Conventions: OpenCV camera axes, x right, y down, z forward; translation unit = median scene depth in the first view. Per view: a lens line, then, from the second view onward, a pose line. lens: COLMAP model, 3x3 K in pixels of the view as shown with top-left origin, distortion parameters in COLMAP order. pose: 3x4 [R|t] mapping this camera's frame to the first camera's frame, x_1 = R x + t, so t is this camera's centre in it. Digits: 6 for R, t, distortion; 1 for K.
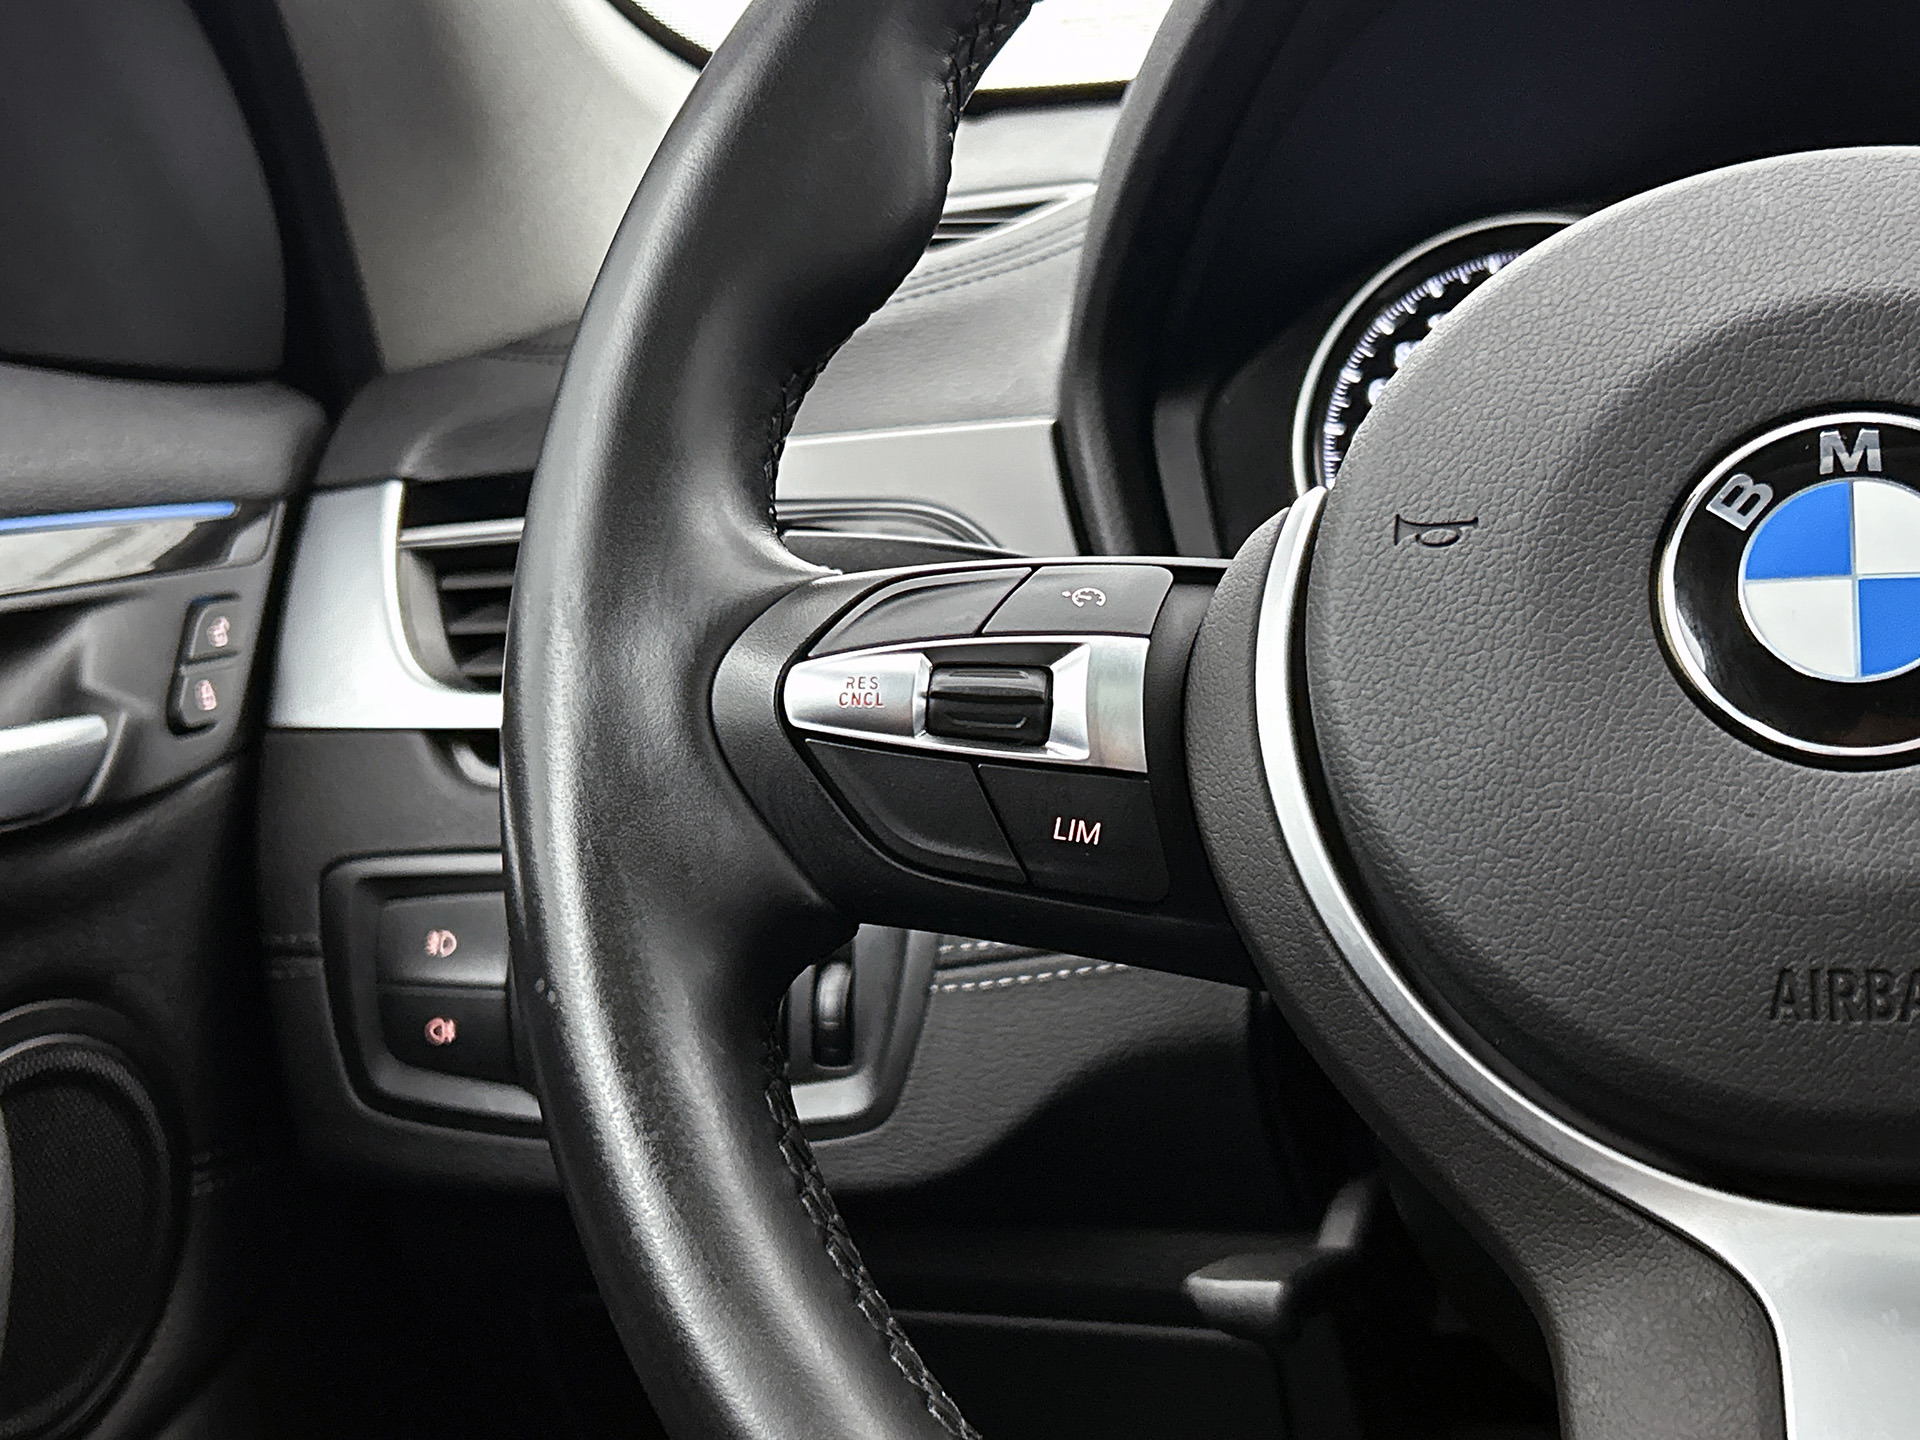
lens RADIAL K [[2528.7, 0, 960.0], [0, 2528.7, 720.0], [0, 0, 1]] dist [0.130106, -0.312557]
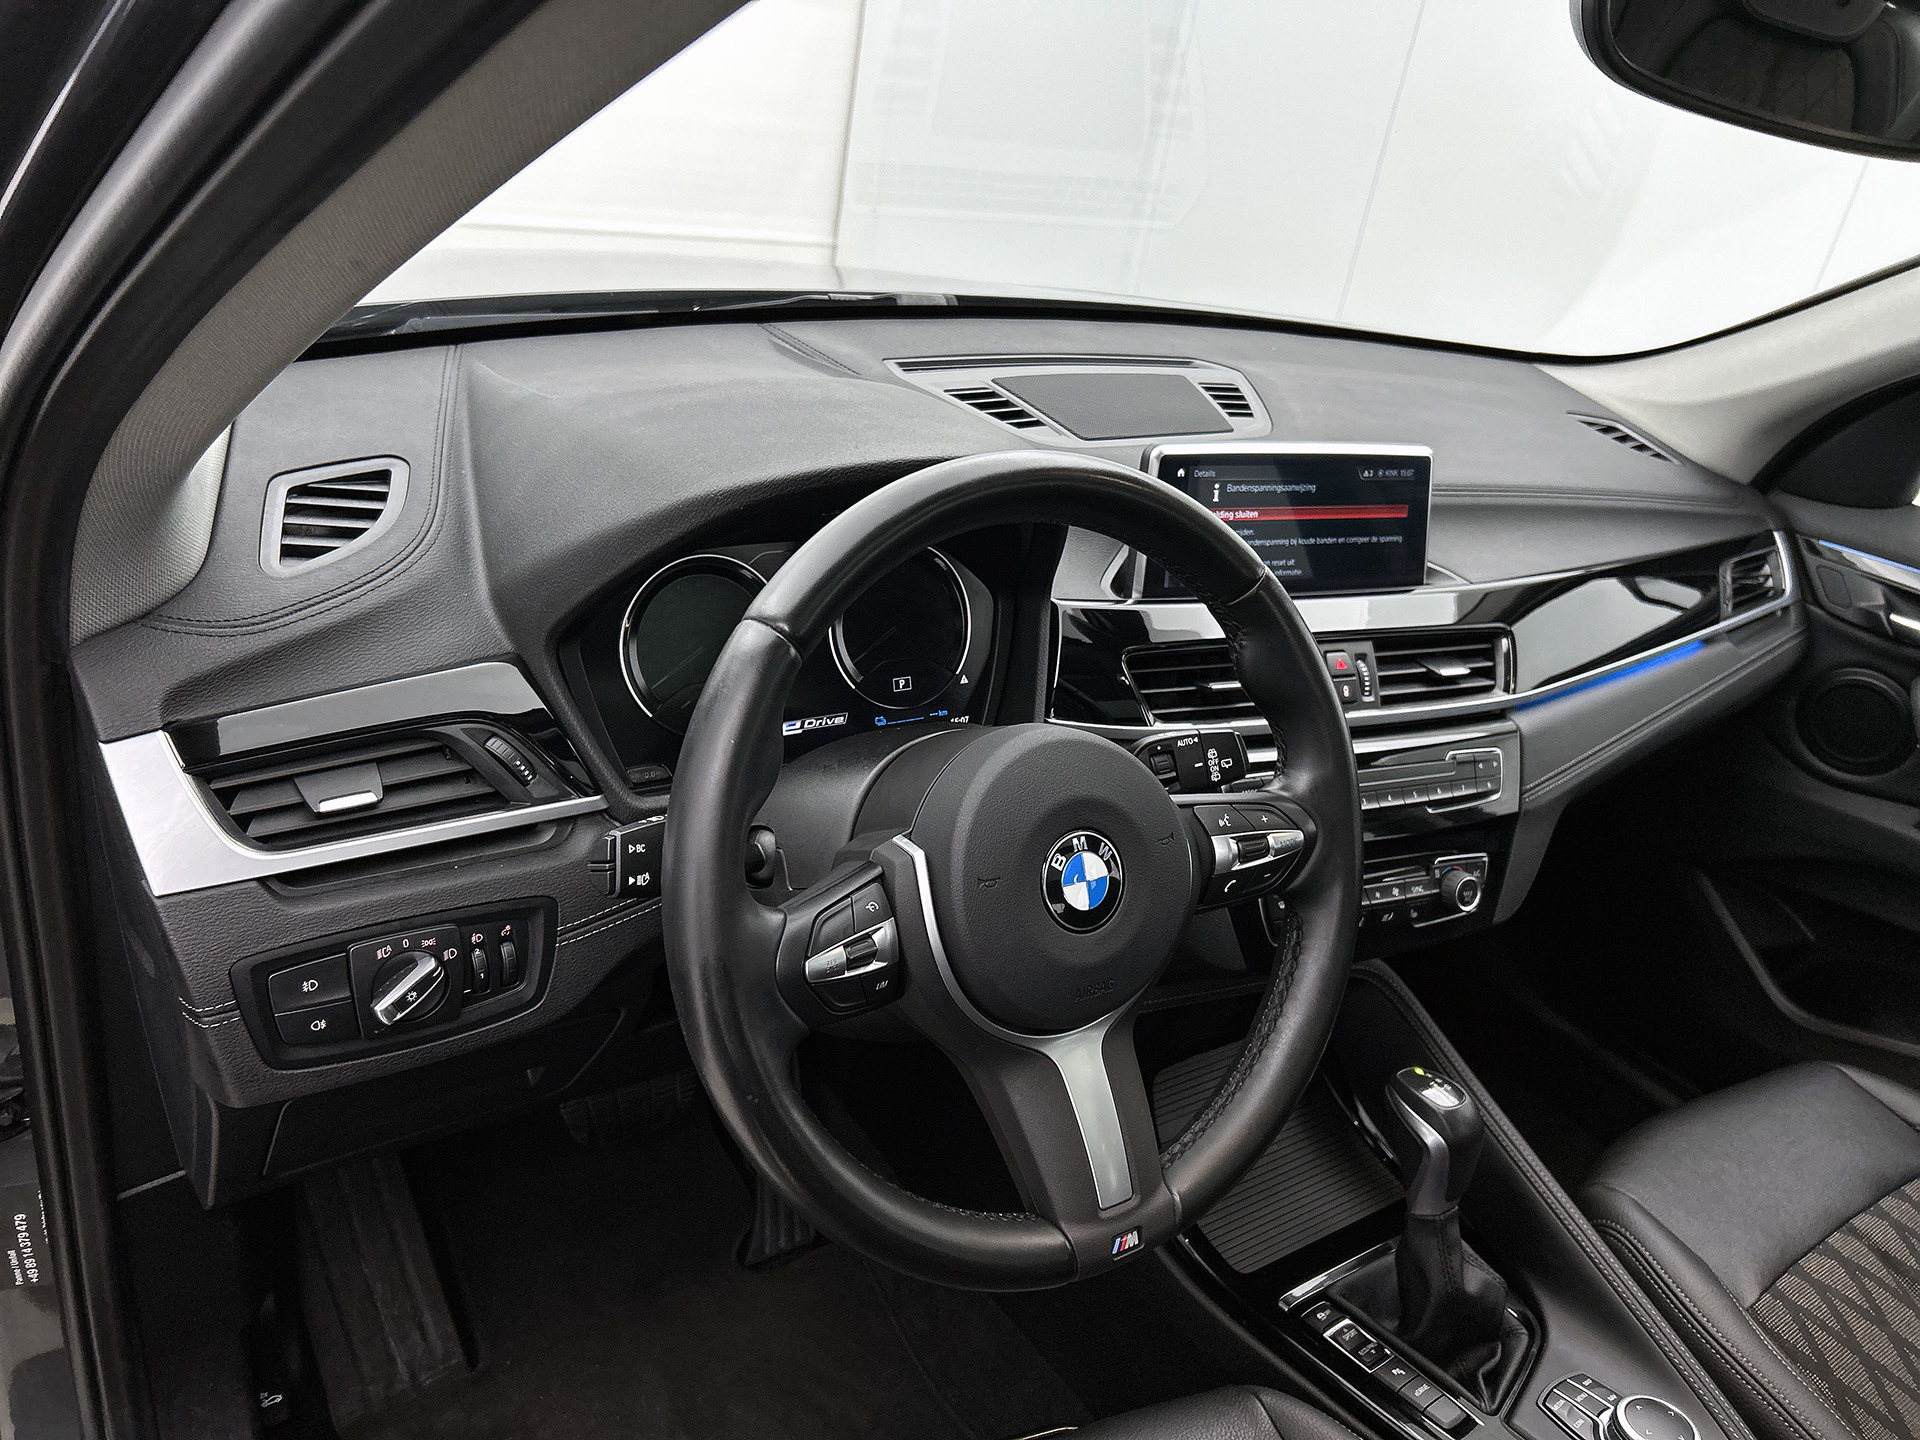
lens RADIAL K [[1465.0, 0, 952.6], [0, 1465.0, 730.3], [0, 0, 1]] dist [0.049906, -0.082884]
pose [[0.631744, -0.204396, 0.747745, -1.158142], [-0.056166, 0.950007, 0.307137, -0.795162], [-0.773140, -0.236029, 0.588680, -0.046044]]
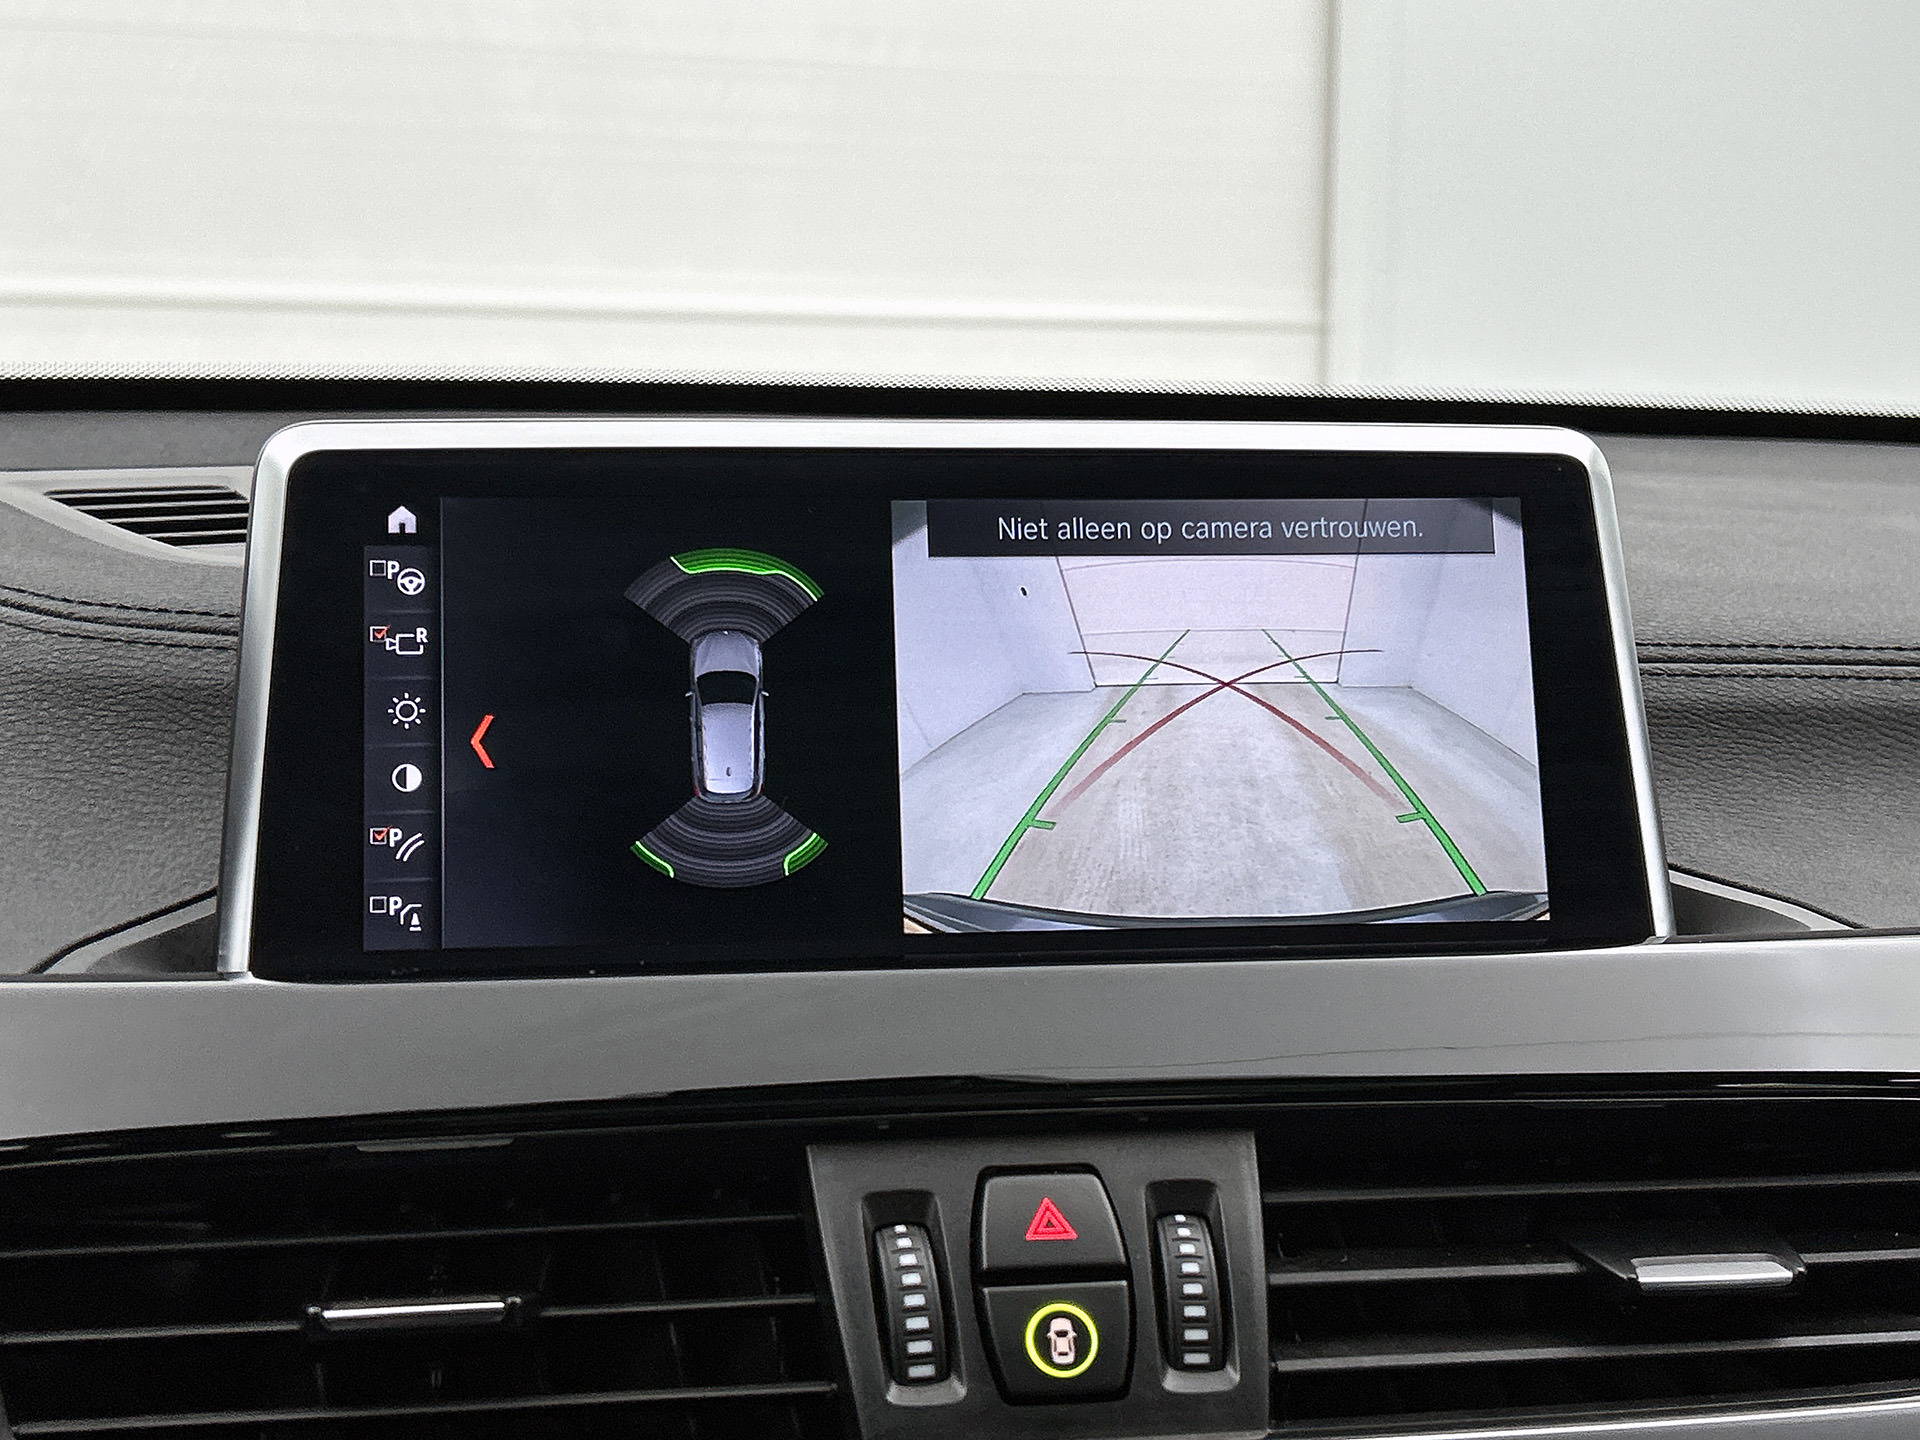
lens RADIAL K [[2528.7, 0, 960.0], [0, 2528.7, 720.0], [0, 0, 1]] dist [0.130106, -0.312557]
pose [[0.847657, 0.008409, 0.530478, 0.845405], [0.037805, 0.996375, -0.076203, -0.221496], [-0.529196, 0.084649, 0.844267, 0.143396]]
